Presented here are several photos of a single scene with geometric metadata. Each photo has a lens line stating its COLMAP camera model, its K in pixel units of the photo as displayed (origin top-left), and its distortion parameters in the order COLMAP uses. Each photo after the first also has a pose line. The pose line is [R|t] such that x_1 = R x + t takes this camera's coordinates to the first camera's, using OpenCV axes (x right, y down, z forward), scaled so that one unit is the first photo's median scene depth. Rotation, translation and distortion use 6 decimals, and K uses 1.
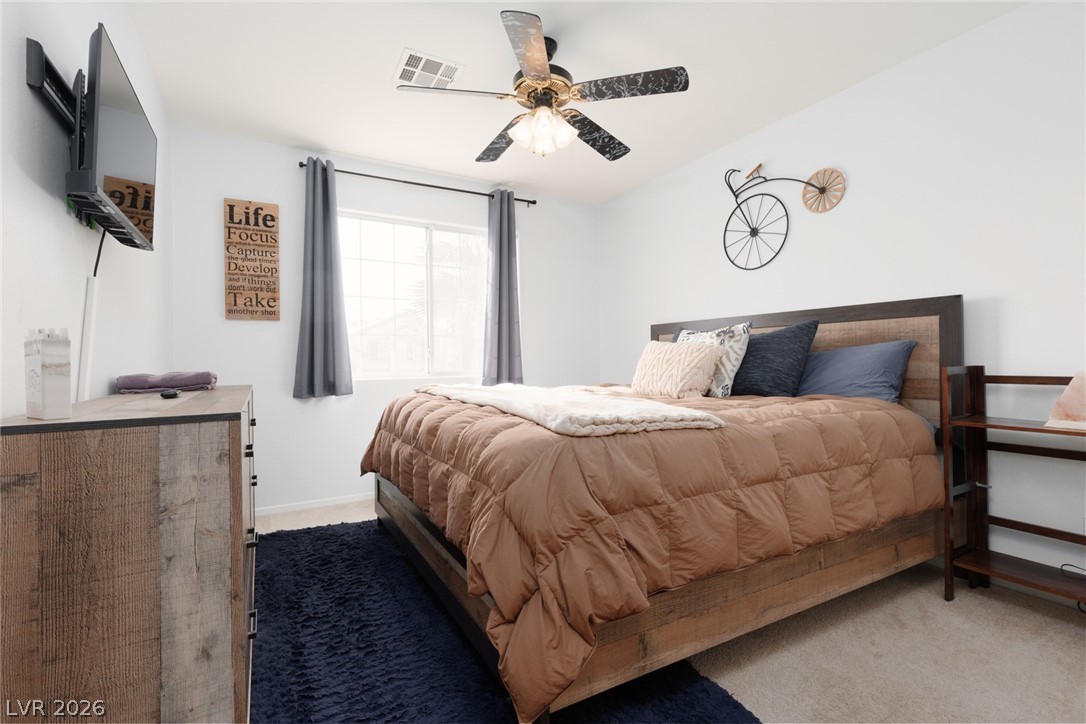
lens RADIAL K [[485.9, 0, 548.2], [0, 485.9, 364.8], [0, 0, 1]] dist [0.006210, -0.001246]
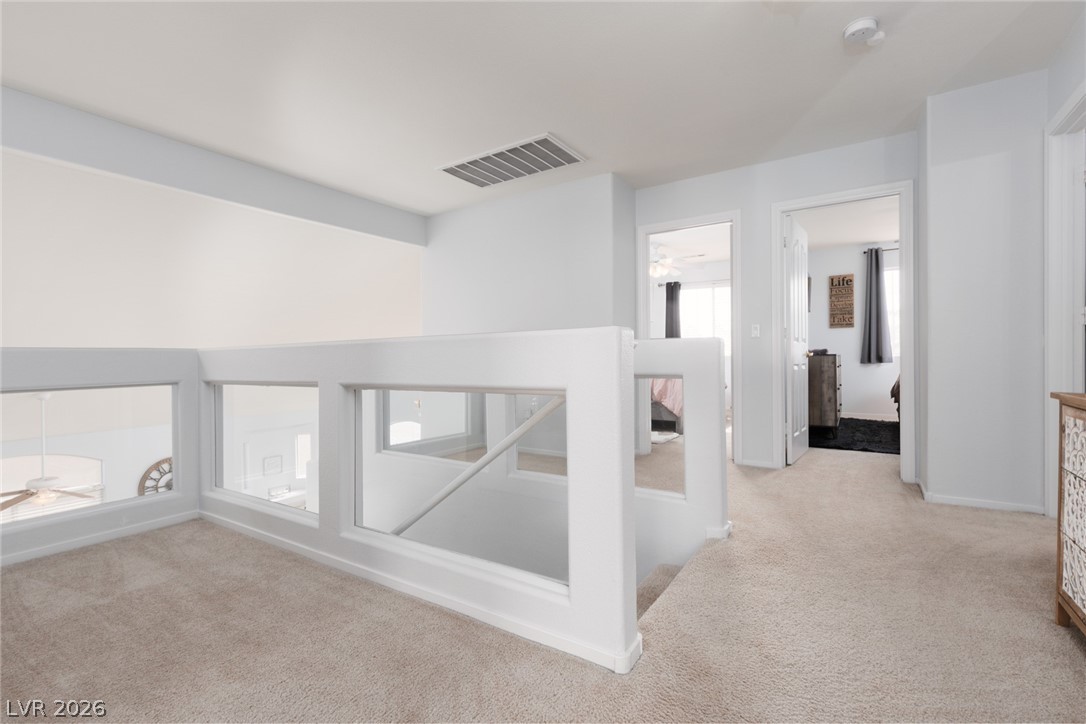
lens RADIAL K [[485.9, 0, 551.1], [0, 485.9, 364.4], [0, 0, 1]] dist [0.006210, -0.001246]
pose [[0.458485, 0.004478, -0.888691, 0.755584], [0.010176, 0.999895, 0.010288, 0.036345], [0.888644, -0.013760, 0.458391, -1.190588]]
